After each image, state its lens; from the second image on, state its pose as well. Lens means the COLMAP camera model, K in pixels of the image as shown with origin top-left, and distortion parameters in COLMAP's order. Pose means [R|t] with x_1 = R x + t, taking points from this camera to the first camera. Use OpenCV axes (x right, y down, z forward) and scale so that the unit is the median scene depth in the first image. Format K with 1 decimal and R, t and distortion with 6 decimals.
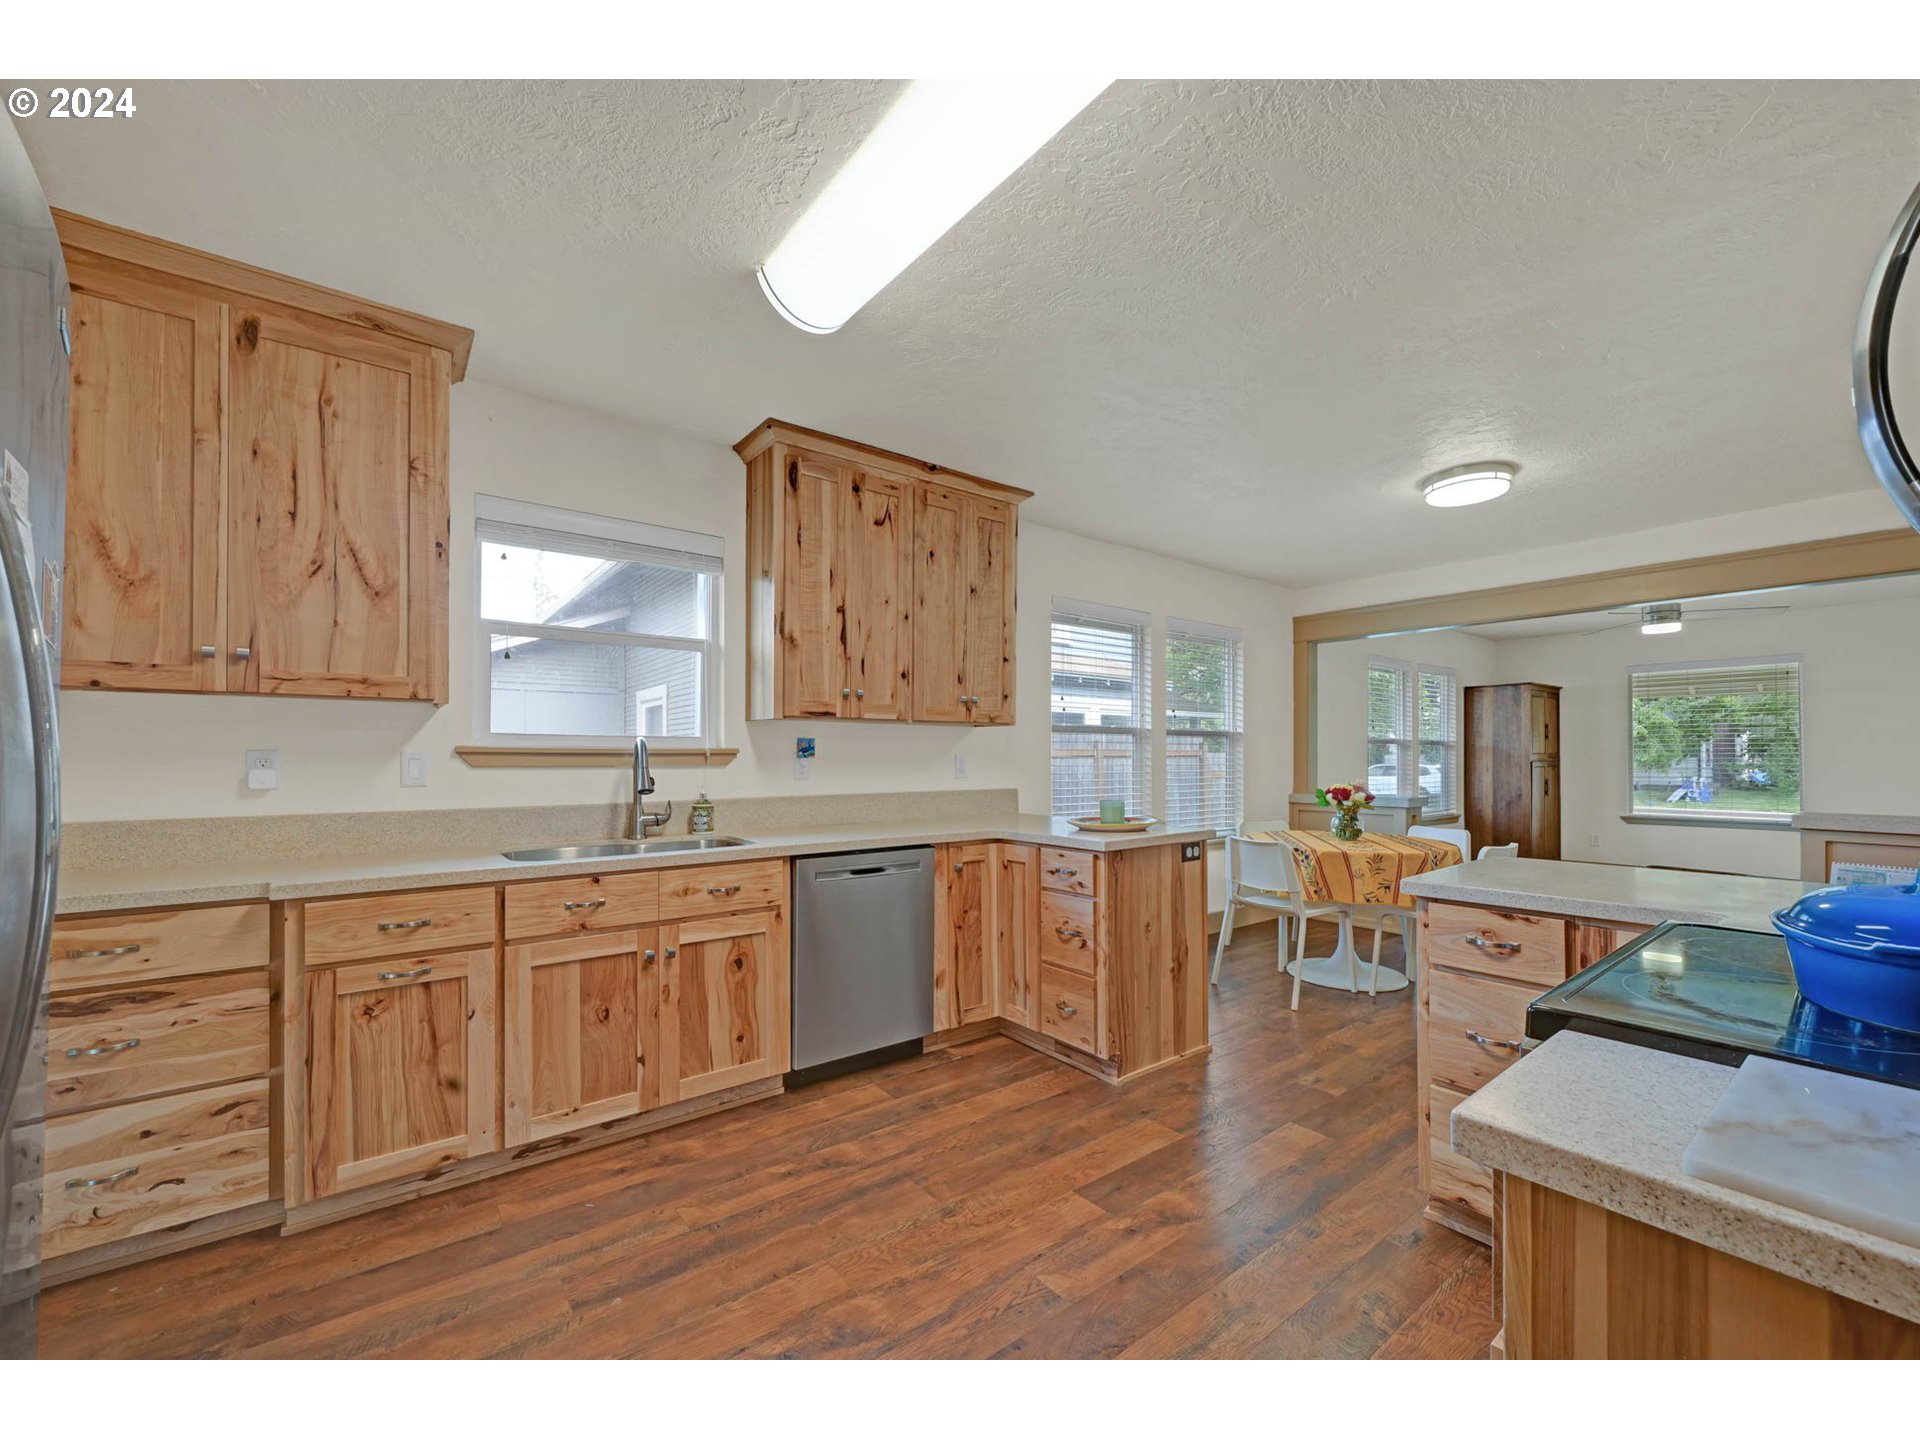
lens RADIAL K [[763.0, 0, 956.7], [0, 763.0, 751.8], [0, 0, 1]] dist [-0.000670, -0.000374]
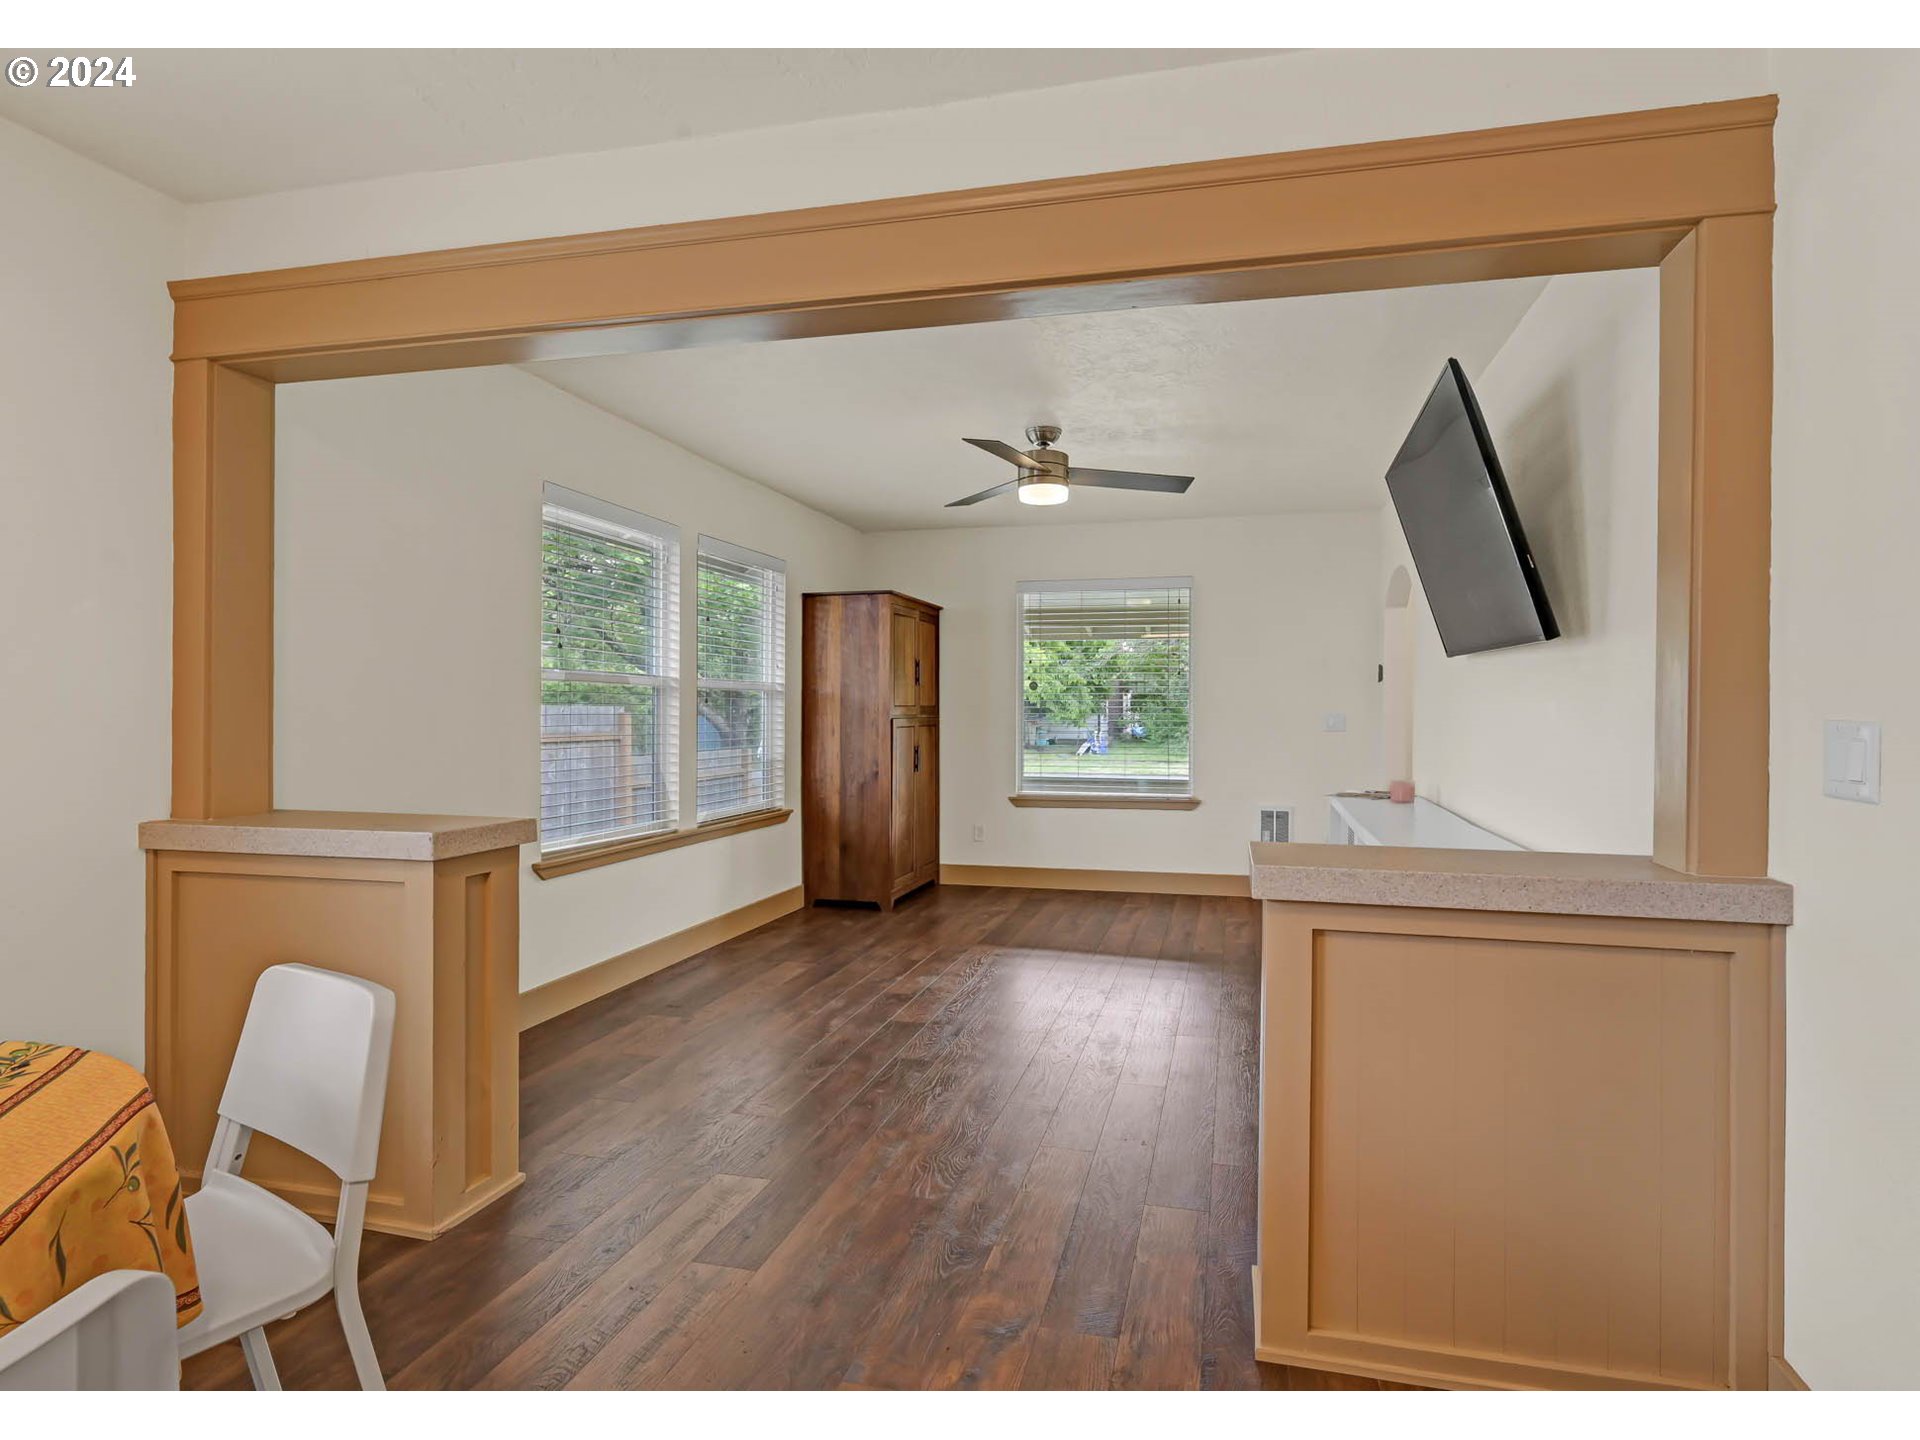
lens RADIAL K [[882.5, 0, 960.0], [0, 882.5, 720.0], [0, 0, 1]] dist [0.001502, 0.000168]
pose [[0.817472, -0.003252, 0.575959, 0.963480], [-0.006022, 0.999881, 0.014193, 0.009101], [-0.575937, -0.015070, 0.817355, 0.954357]]
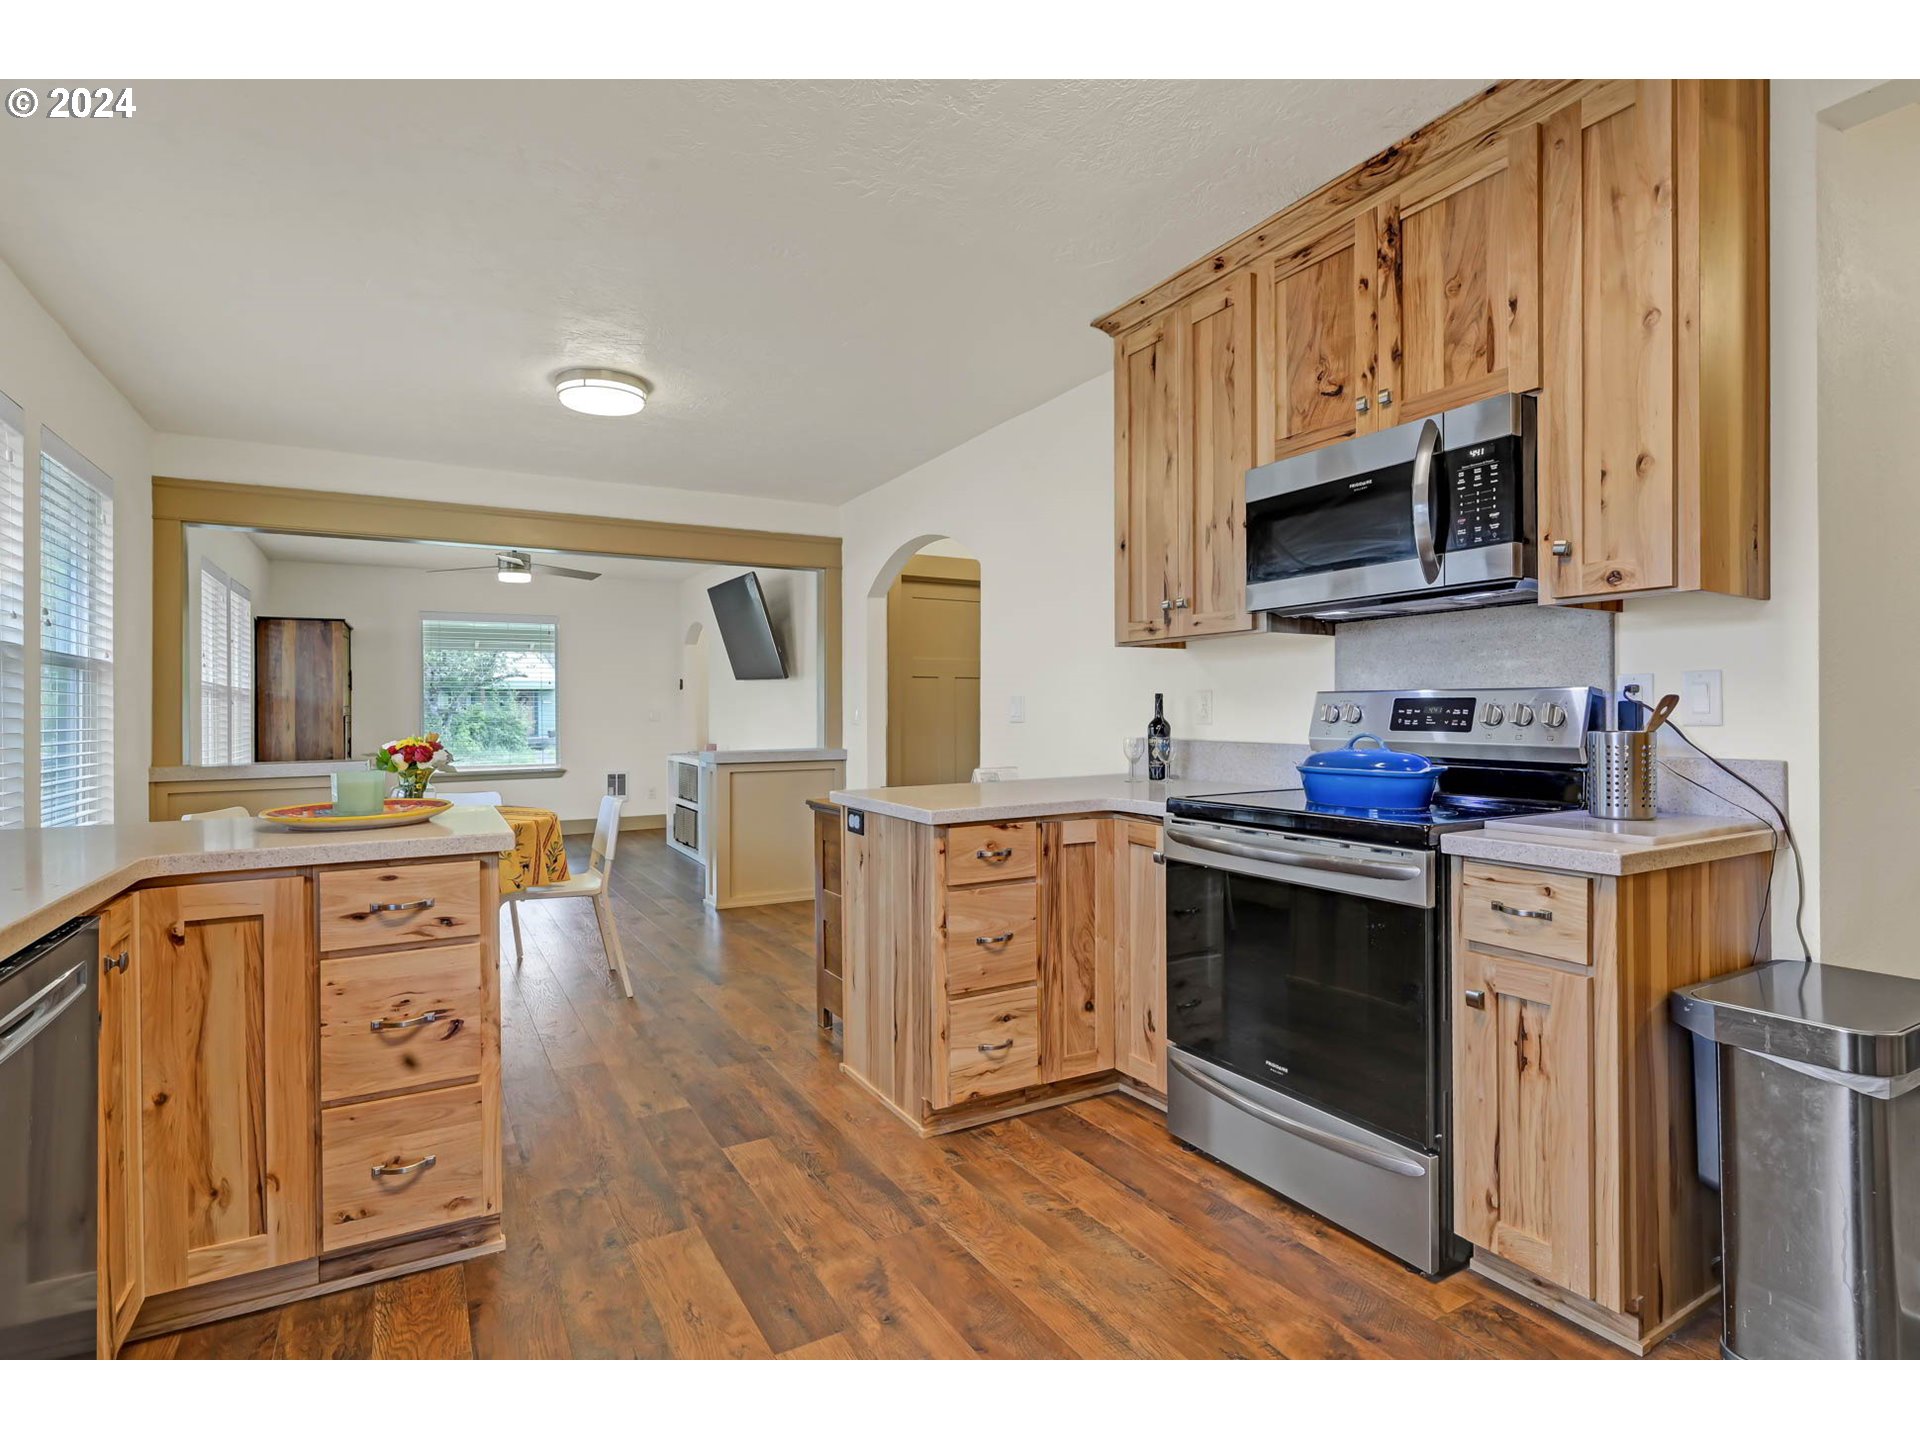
lens RADIAL K [[965.6, 0, 937.3], [0, 965.6, 715.5], [0, 0, 1]] dist [0.024046, -0.000385]
pose [[0.154897, -0.004429, 0.987921, -0.448697], [0.001774, 0.999990, 0.004205, 0.022885], [-0.987929, 0.001101, 0.154903, 0.517651]]
